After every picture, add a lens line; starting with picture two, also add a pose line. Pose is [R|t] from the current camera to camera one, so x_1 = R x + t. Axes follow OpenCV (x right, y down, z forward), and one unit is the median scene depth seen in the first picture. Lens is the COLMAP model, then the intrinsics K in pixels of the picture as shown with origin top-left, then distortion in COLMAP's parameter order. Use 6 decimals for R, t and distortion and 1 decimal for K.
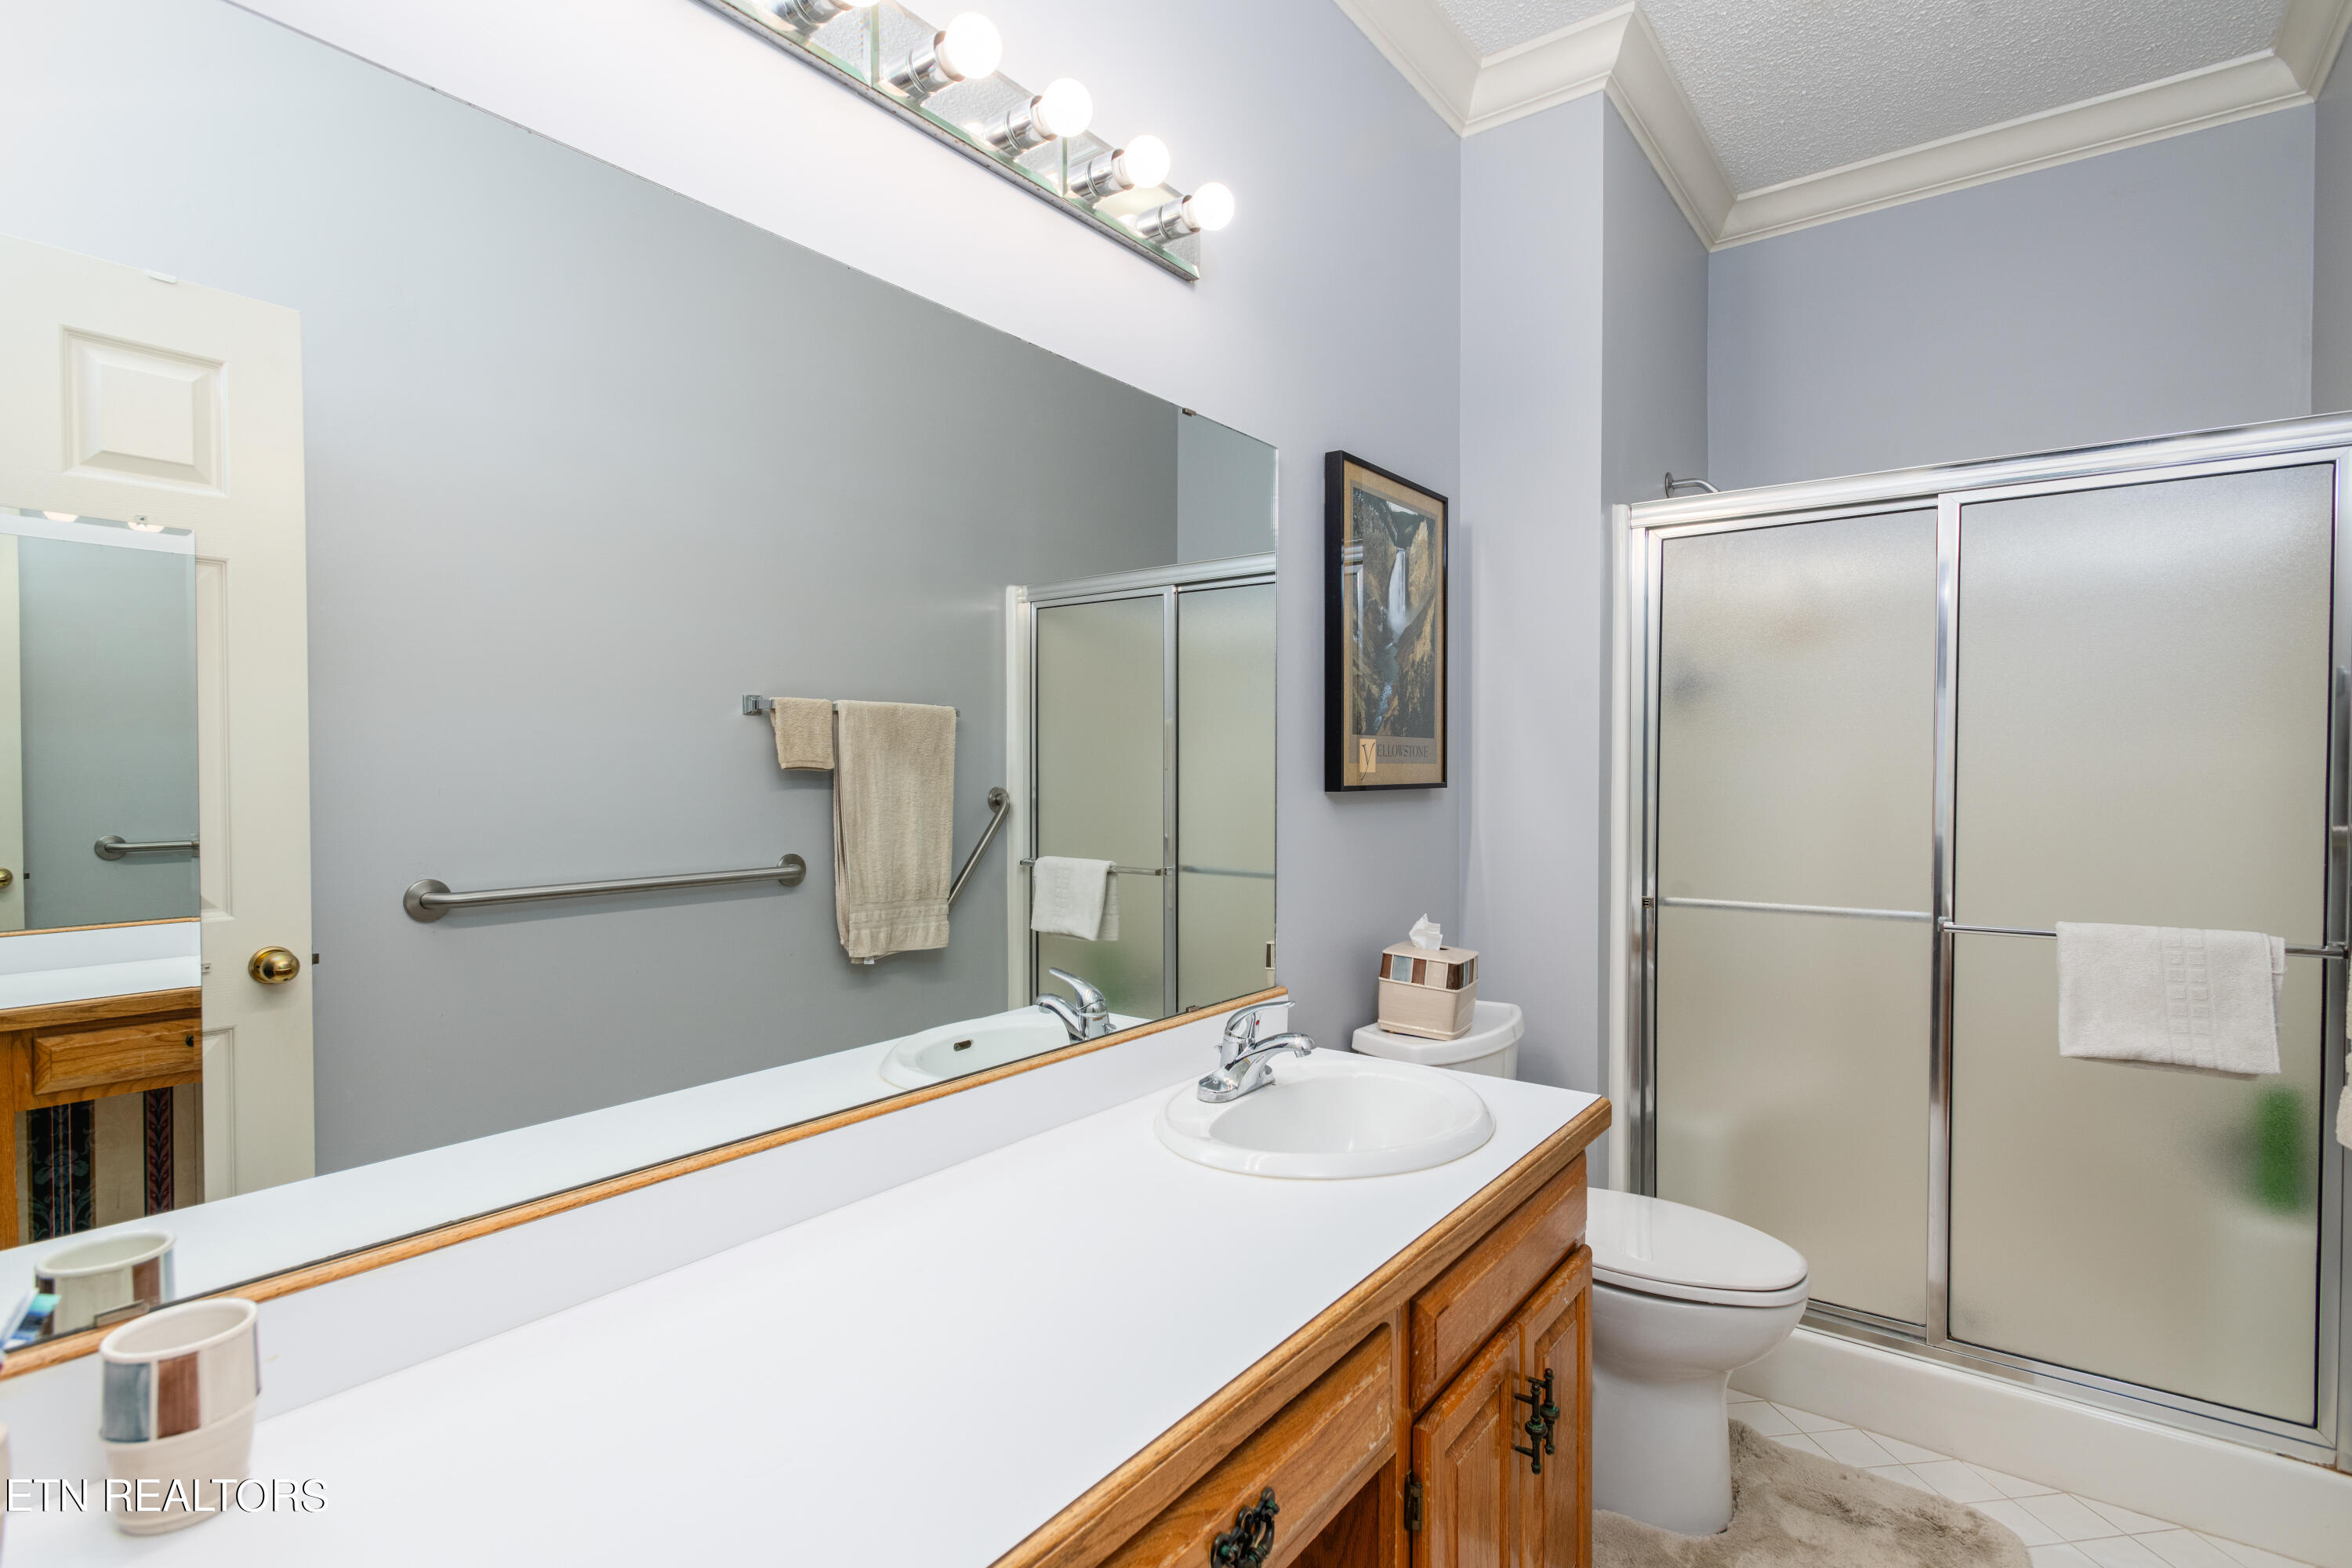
lens RADIAL K [[1120.7, 0, 1202.1], [0, 1120.7, 789.7], [0, 0, 1]] dist [0.002851, 0.000698]
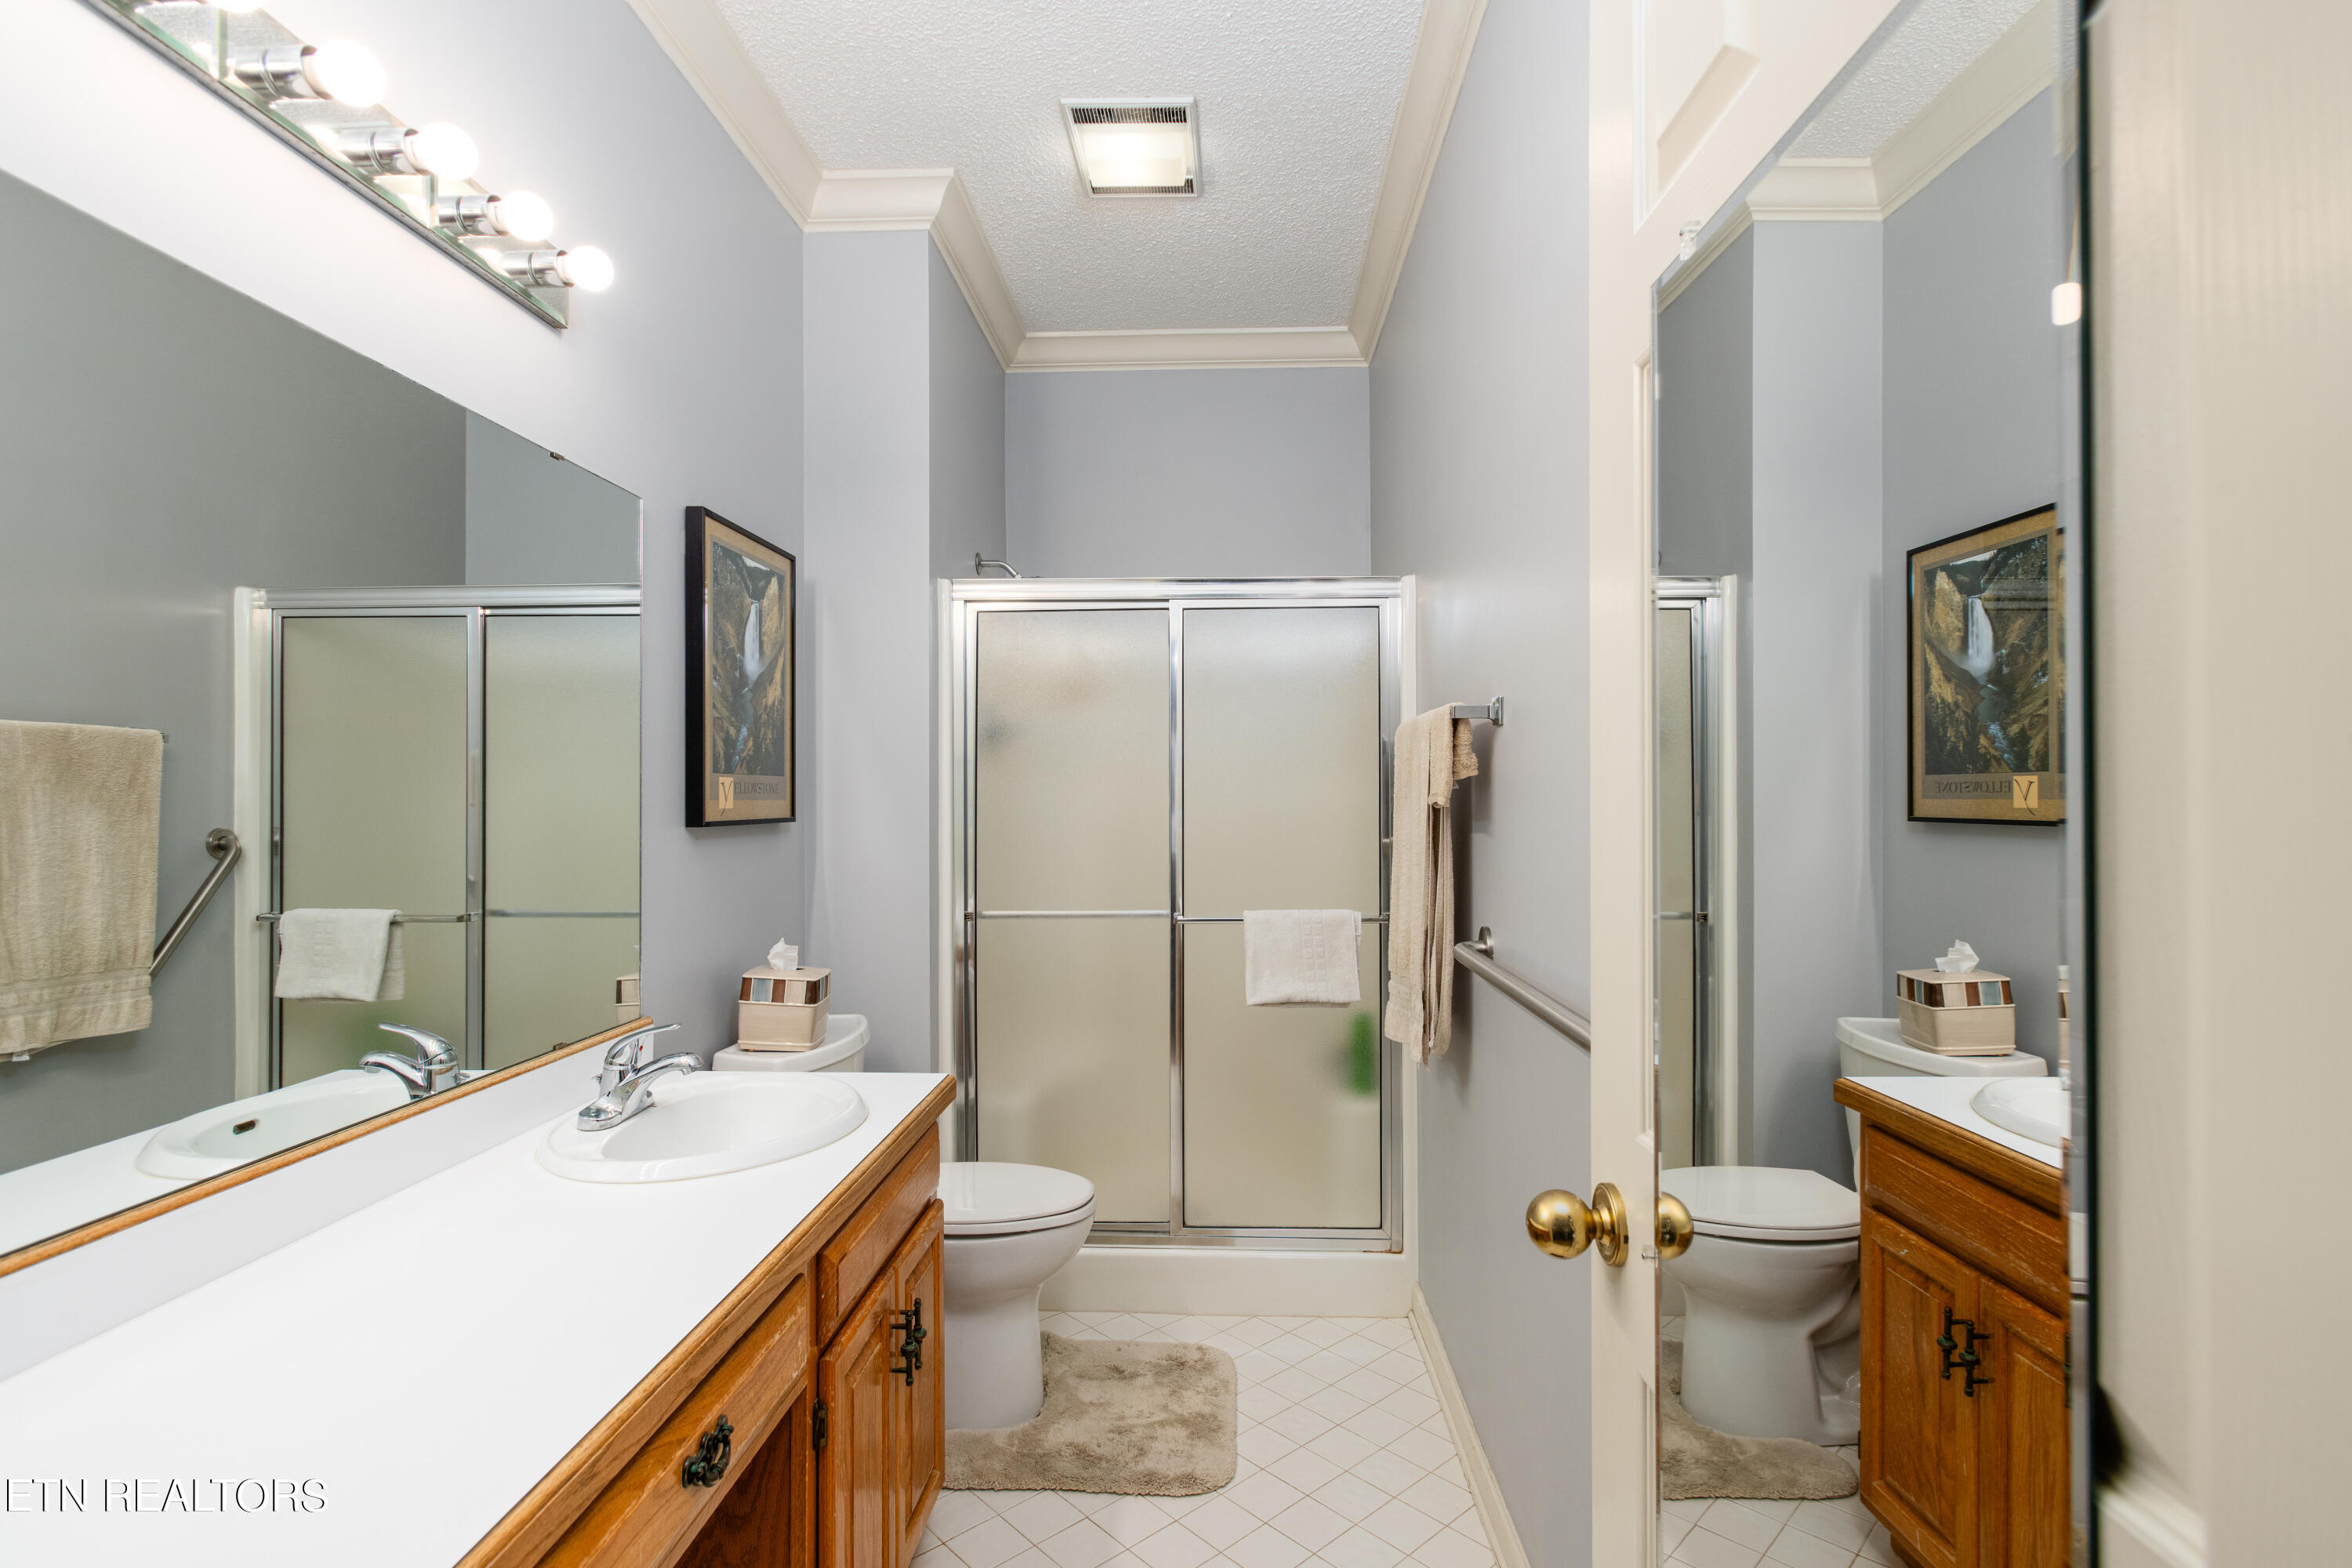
lens RADIAL K [[1120.7, 0, 1170.7], [0, 1120.7, 794.7], [0, 0, 1]] dist [0.002851, 0.000698]
pose [[0.832636, -0.000808, 0.553821, -0.088488], [0.013815, 0.999718, -0.019311, -0.002261], [-0.553649, 0.023730, 0.832412, -0.116349]]
